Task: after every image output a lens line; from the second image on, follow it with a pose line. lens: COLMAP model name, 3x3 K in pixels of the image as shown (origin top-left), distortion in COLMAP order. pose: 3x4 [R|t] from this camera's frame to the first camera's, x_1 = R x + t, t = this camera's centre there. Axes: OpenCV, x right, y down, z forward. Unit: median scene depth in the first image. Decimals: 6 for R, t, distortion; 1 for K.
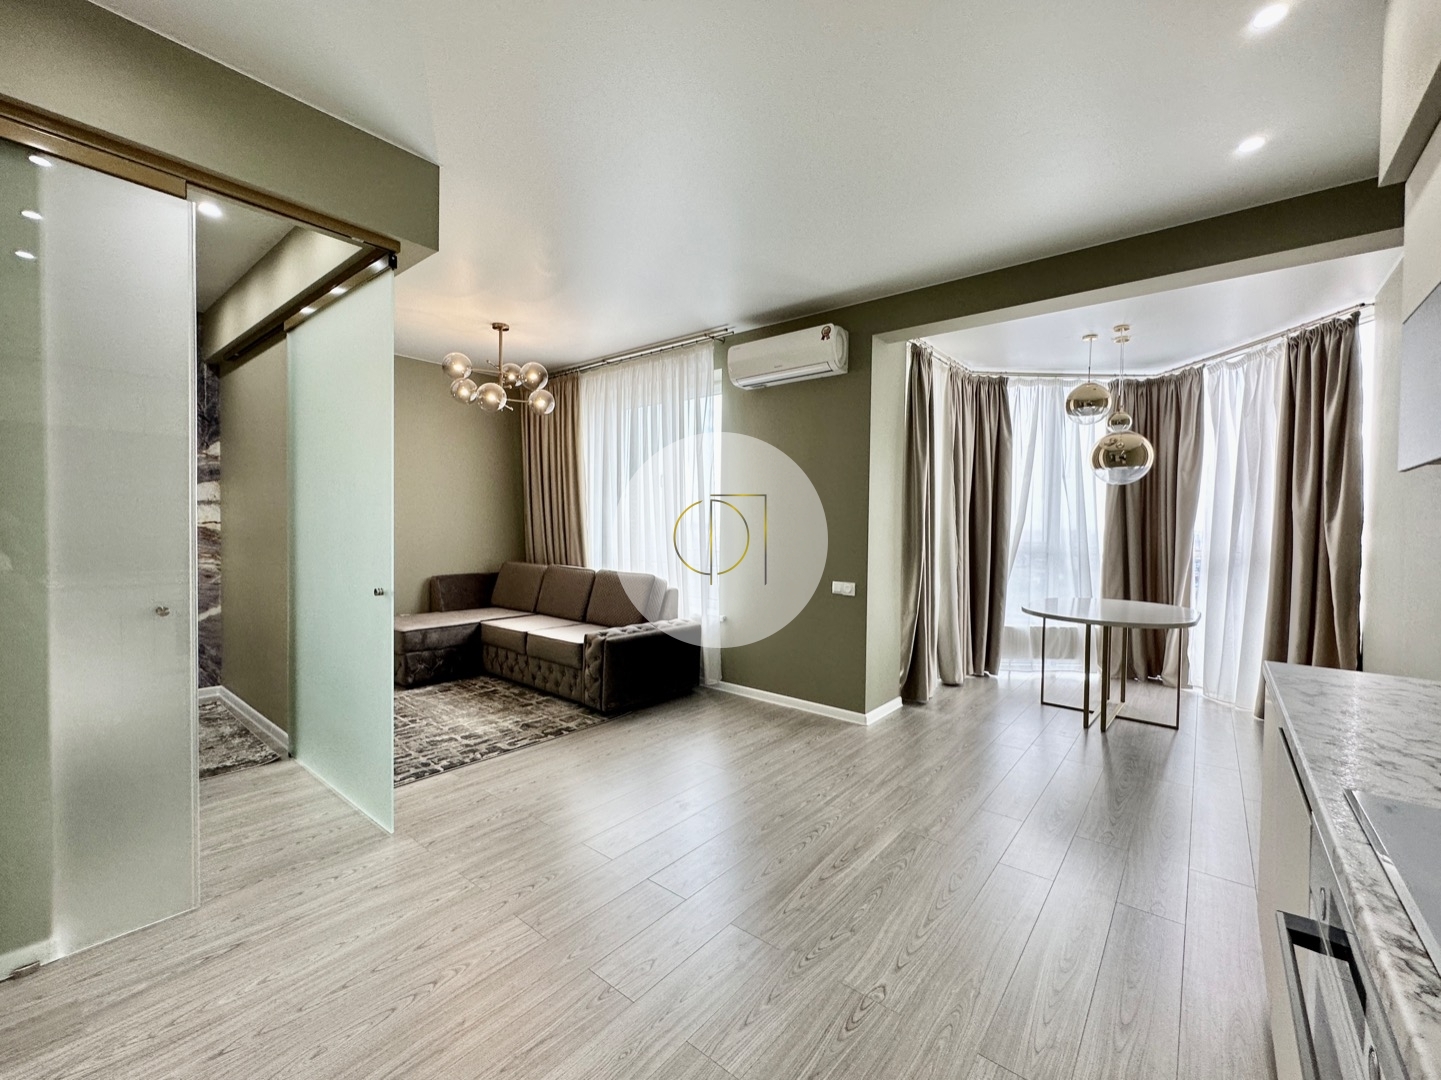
lens RADIAL K [[602.2, 0, 720.5], [0, 602.2, 540.0], [0, 0, 1]] dist [-0.001658, 0.000197]
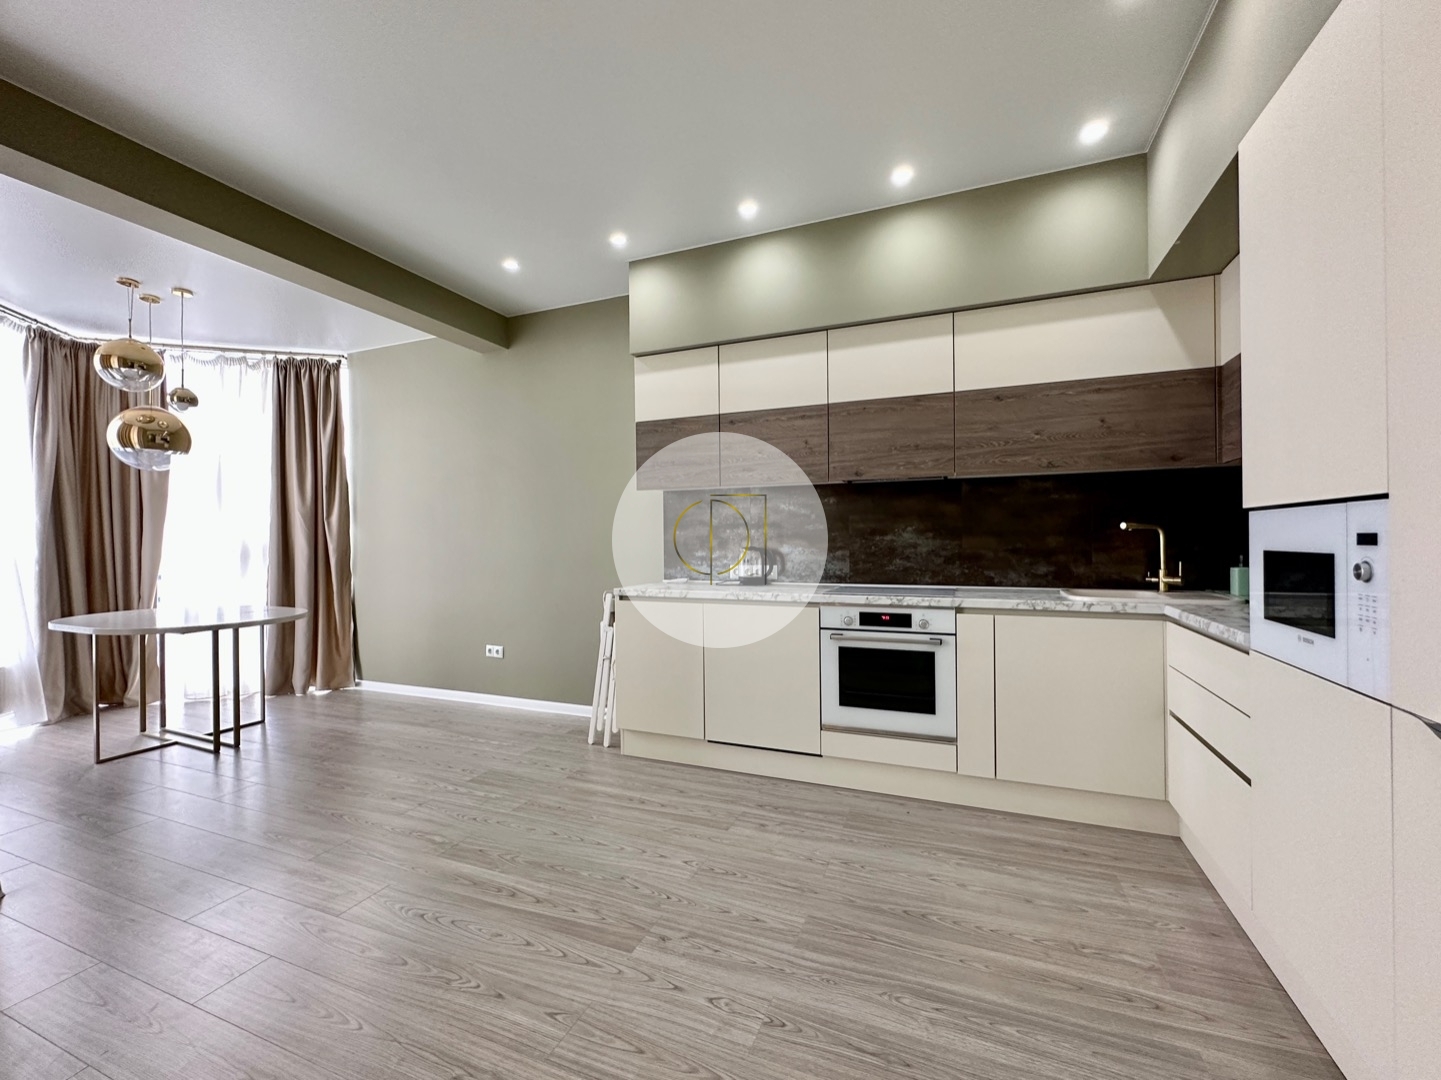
lens RADIAL K [[602.2, 0, 720.5], [0, 602.2, 540.0], [0, 0, 1]] dist [-0.001658, 0.000197]
pose [[-0.290005, -0.011903, 0.956951, -0.426801], [0.027771, 0.999397, 0.020847, 0.010912], [-0.956622, 0.032621, -0.289500, 0.556301]]
